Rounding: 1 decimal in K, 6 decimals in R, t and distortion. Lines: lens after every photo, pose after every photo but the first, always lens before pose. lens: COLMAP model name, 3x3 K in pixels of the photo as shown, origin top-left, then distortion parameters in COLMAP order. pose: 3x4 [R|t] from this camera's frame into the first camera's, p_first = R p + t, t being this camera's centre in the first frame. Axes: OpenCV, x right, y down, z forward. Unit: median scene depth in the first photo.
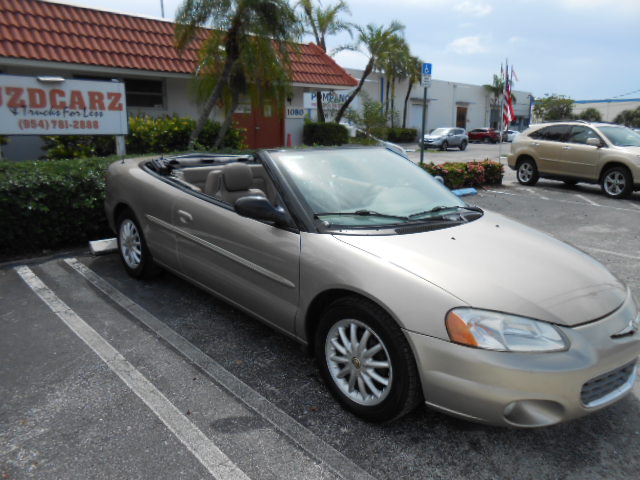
lens RADIAL K [[482.2, 0, 323.8], [0, 482.2, 243.6], [0, 0, 1]] dist [-0.042572, 0.037696]
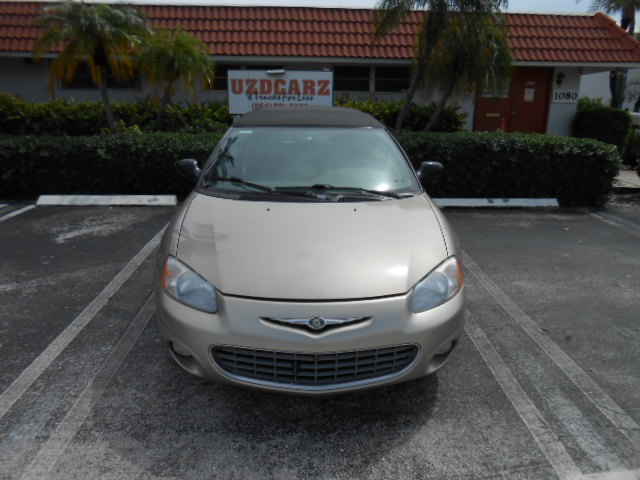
lens RADIAL K [[482.2, 0, 320.8], [0, 482.2, 243.7], [0, 0, 1]] dist [-0.042572, 0.037696]
pose [[0.748307, 0.179343, -0.638650, 0.423730], [-0.162205, 0.983003, 0.085986, -0.018456], [0.643216, 0.039248, 0.764678, 0.104716]]
